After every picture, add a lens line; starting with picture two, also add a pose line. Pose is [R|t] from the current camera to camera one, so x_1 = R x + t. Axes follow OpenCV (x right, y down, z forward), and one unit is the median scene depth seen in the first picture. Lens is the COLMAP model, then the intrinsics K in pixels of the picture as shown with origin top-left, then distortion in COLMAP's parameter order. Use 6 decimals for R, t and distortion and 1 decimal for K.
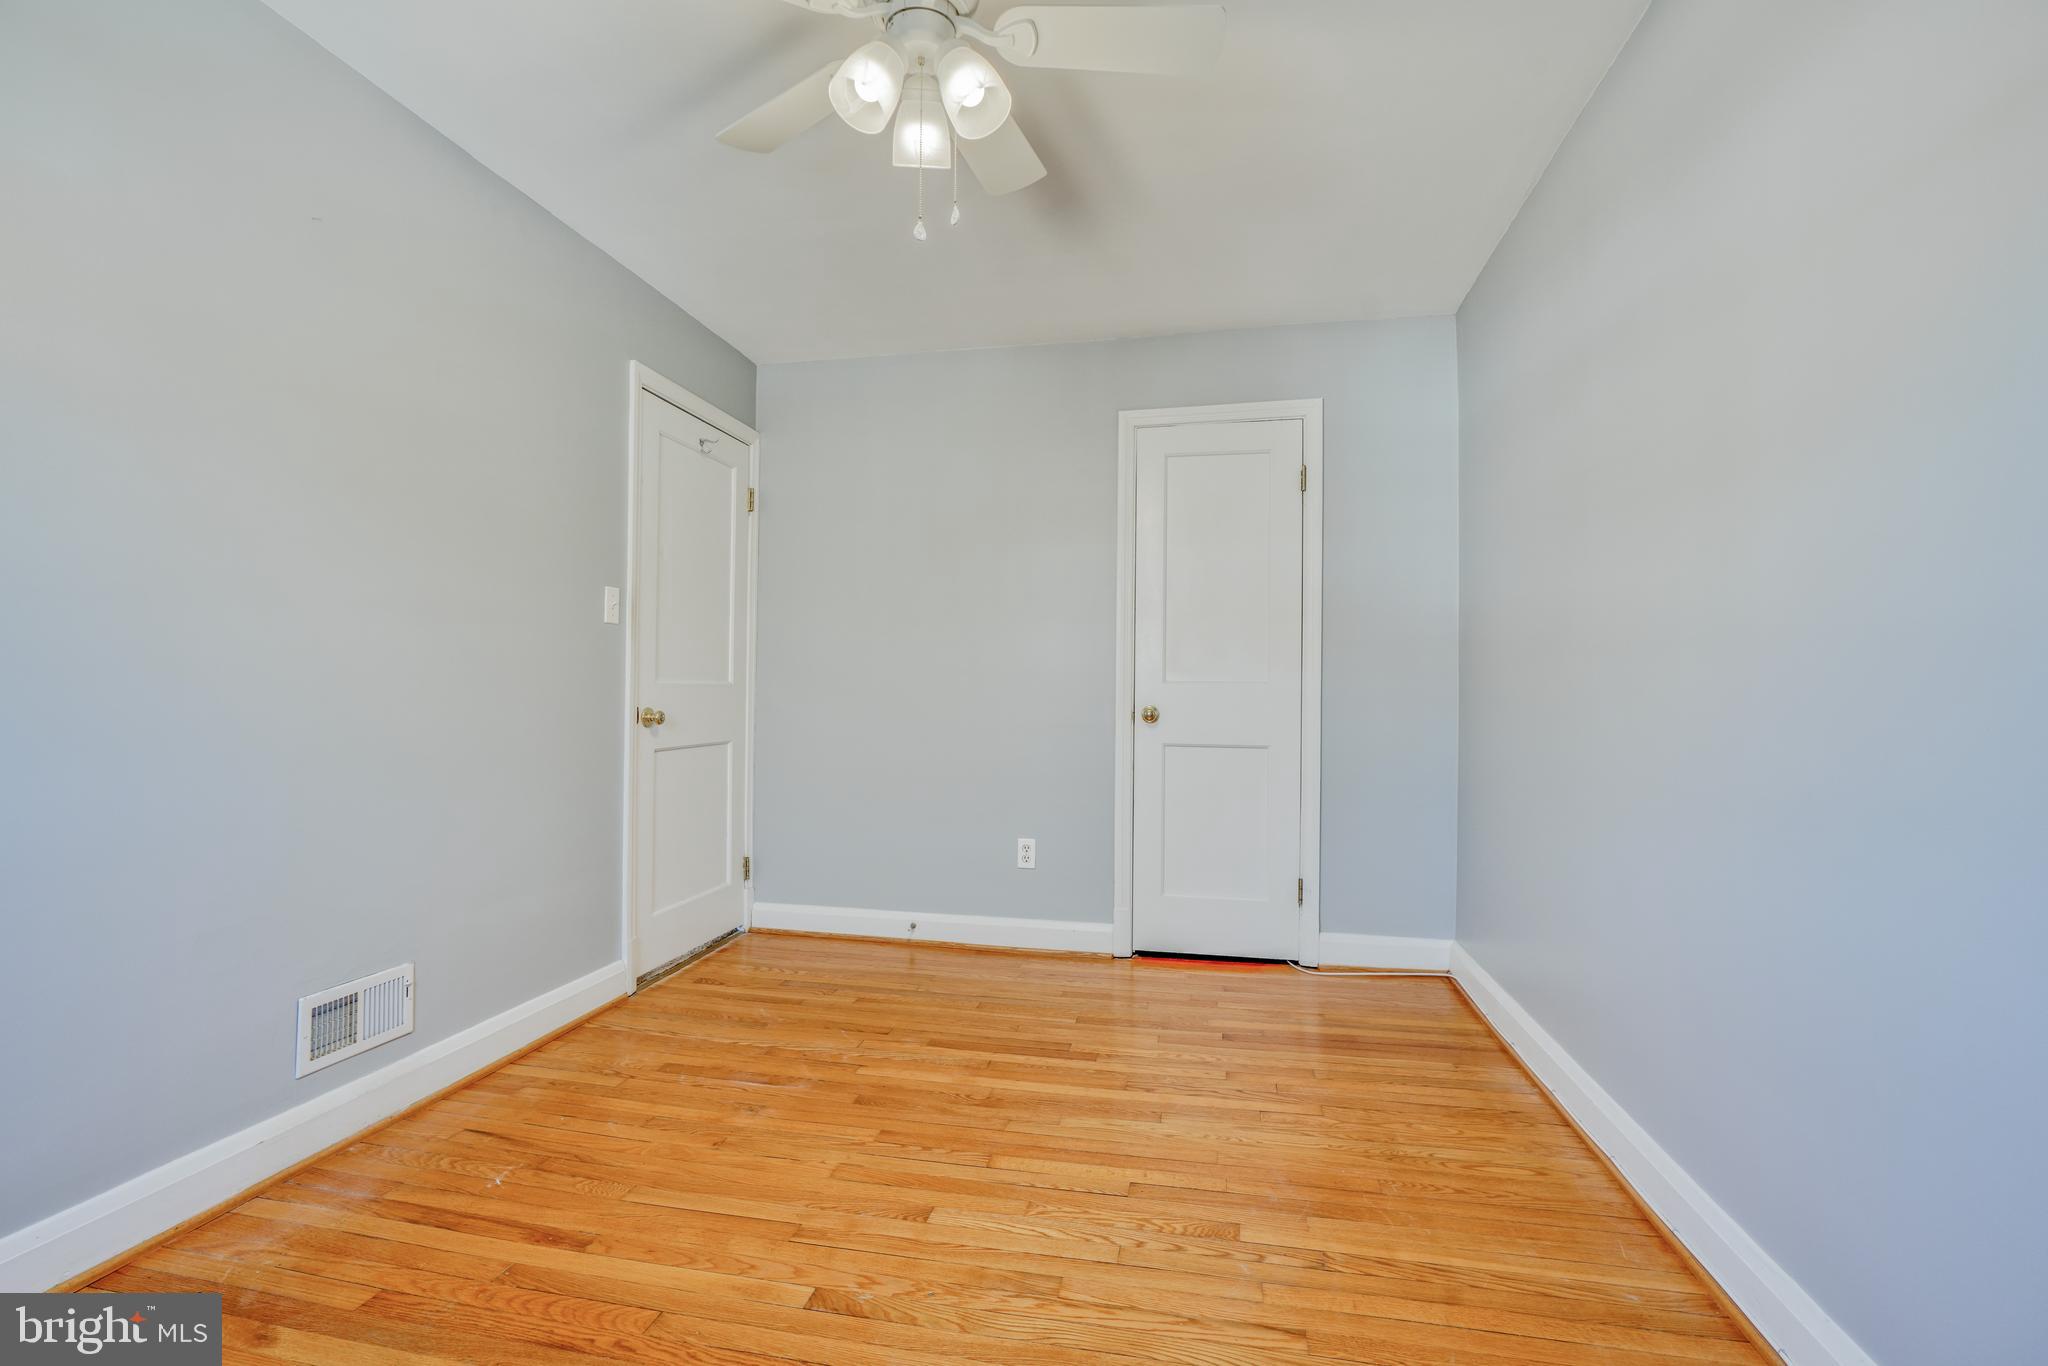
lens RADIAL K [[951.7, 0, 1024.0], [0, 951.7, 683.0], [0, 0, 1]] dist [-0.001379, -0.000057]
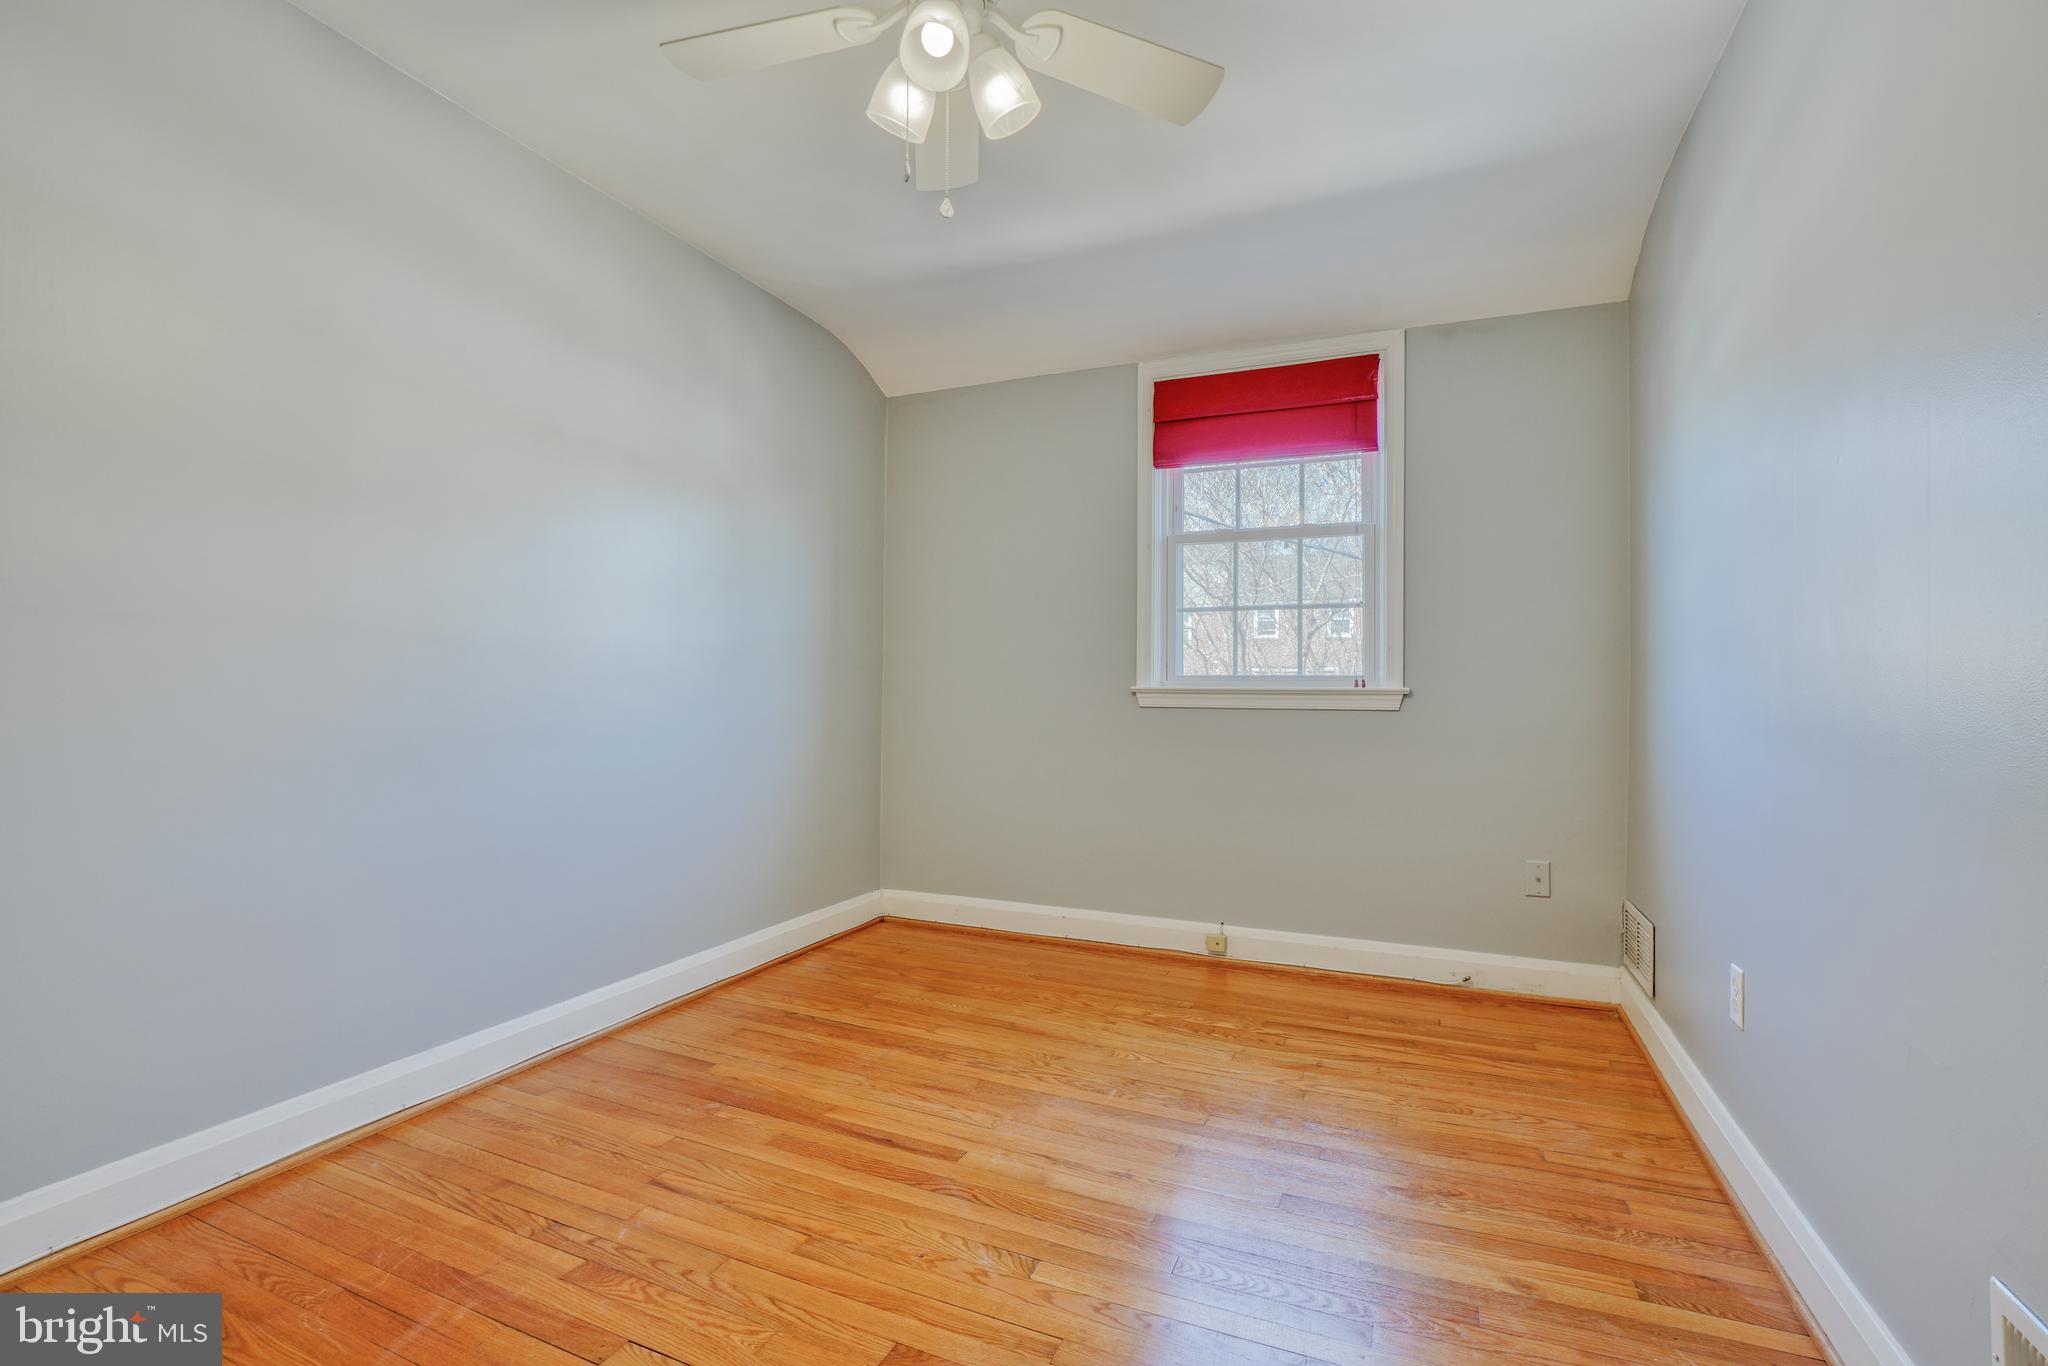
lens RADIAL K [[951.7, 0, 1024.0], [0, 951.7, 683.0], [0, 0, 1]] dist [-0.001379, -0.000057]
pose [[-0.979385, -0.017174, 0.201271, -0.403722], [-0.019534, 0.999762, -0.009742, 0.021120], [-0.201056, -0.013473, -0.979487, 1.989081]]
